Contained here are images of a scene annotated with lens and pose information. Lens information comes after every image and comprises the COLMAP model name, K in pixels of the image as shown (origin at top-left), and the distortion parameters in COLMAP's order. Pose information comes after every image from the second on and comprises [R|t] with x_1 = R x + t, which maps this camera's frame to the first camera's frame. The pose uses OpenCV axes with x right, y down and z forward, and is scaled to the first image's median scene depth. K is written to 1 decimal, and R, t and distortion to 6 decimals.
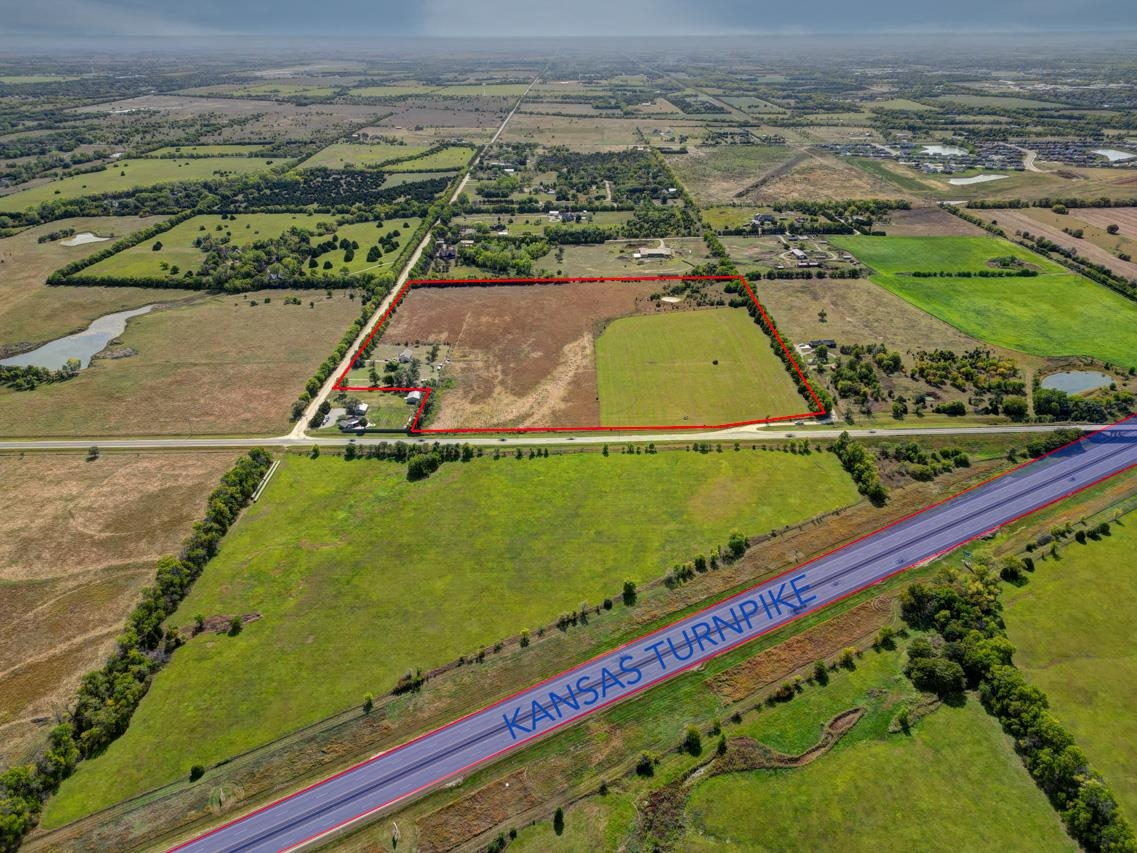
lens RADIAL K [[792.7, 0, 573.3], [0, 792.7, 426.6], [0, 0, 1]] dist [0.094502, -0.109088]
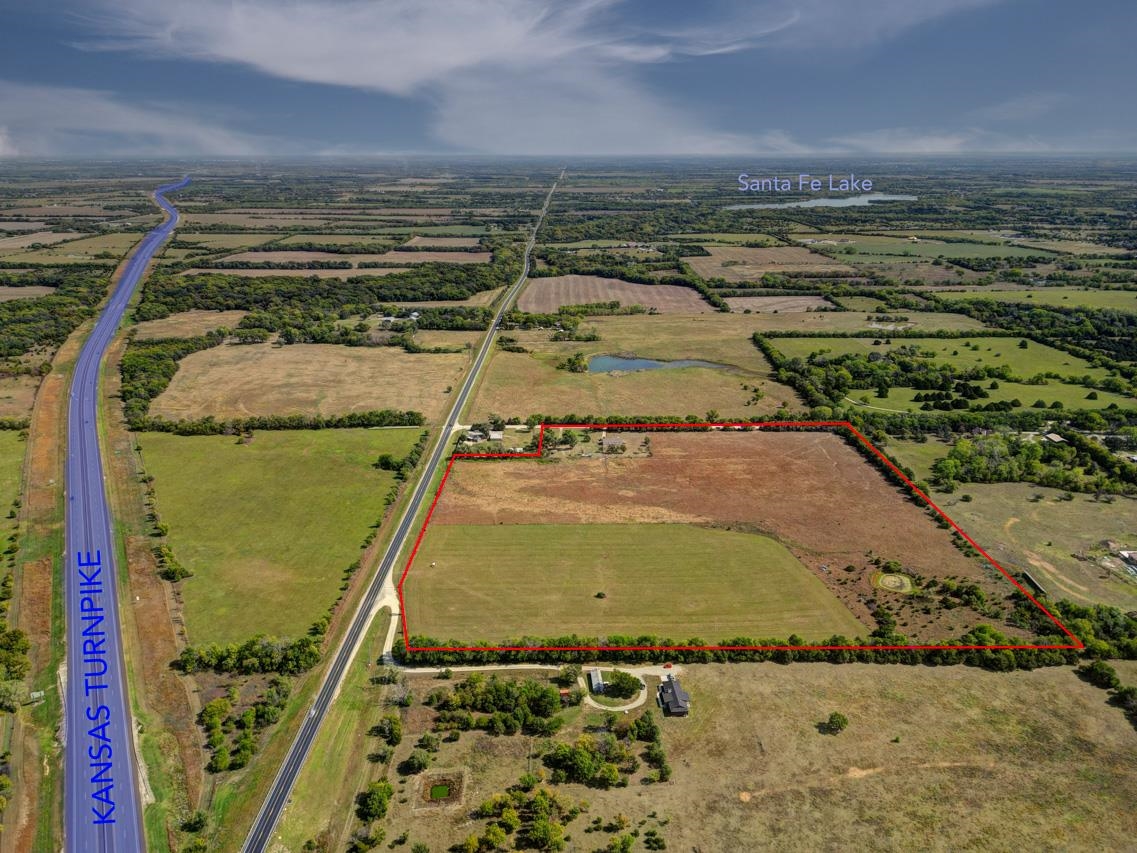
lens RADIAL K [[792.7, 0, 573.3], [0, 792.7, 426.6], [0, 0, 1]] dist [0.094502, -0.109088]
pose [[0.002719, 0.332834, -0.942981, 0.731484], [-0.444184, 0.845255, 0.297060, -0.373889], [0.895931, 0.418050, 0.150138, 0.748253]]
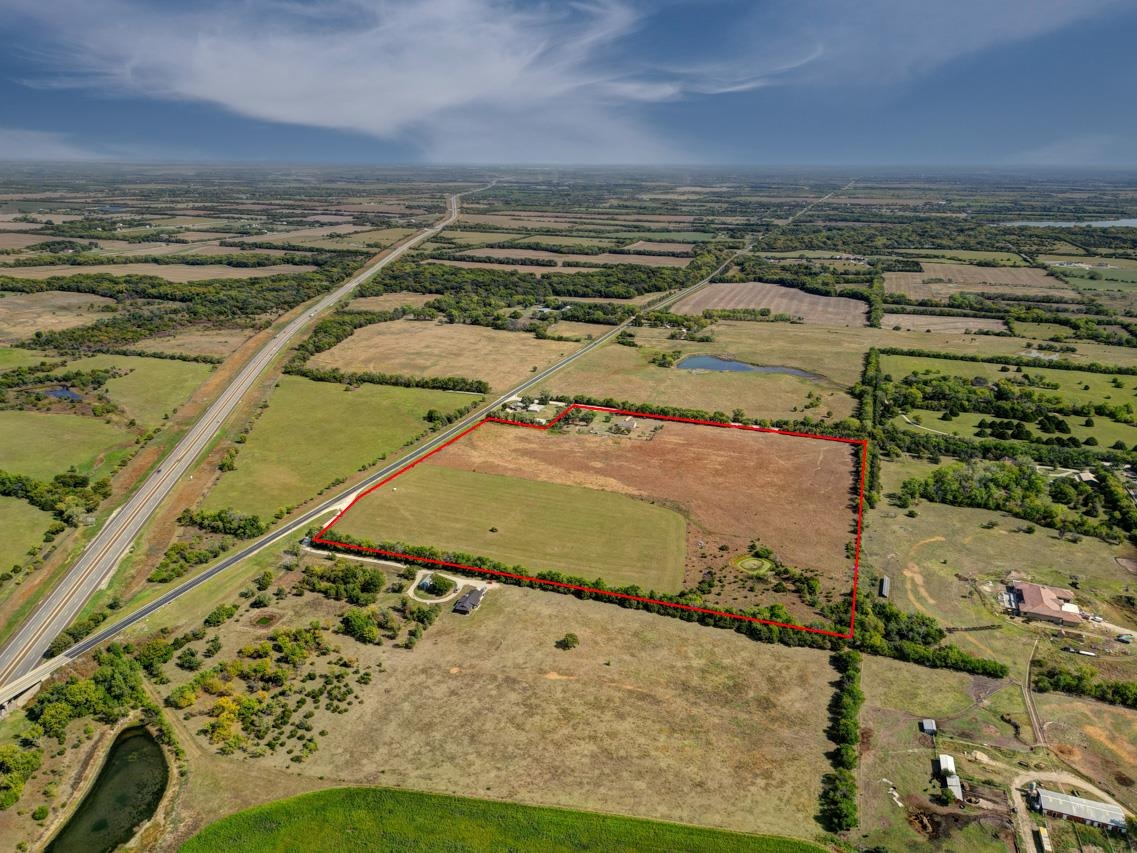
lens RADIAL K [[792.7, 0, 573.3], [0, 792.7, 426.6], [0, 0, 1]] dist [0.094502, -0.109088]
pose [[-0.346966, 0.301660, -0.888040, 0.796857], [-0.424176, 0.794014, 0.435450, -0.526042], [0.836474, 0.527772, -0.147538, 1.049926]]
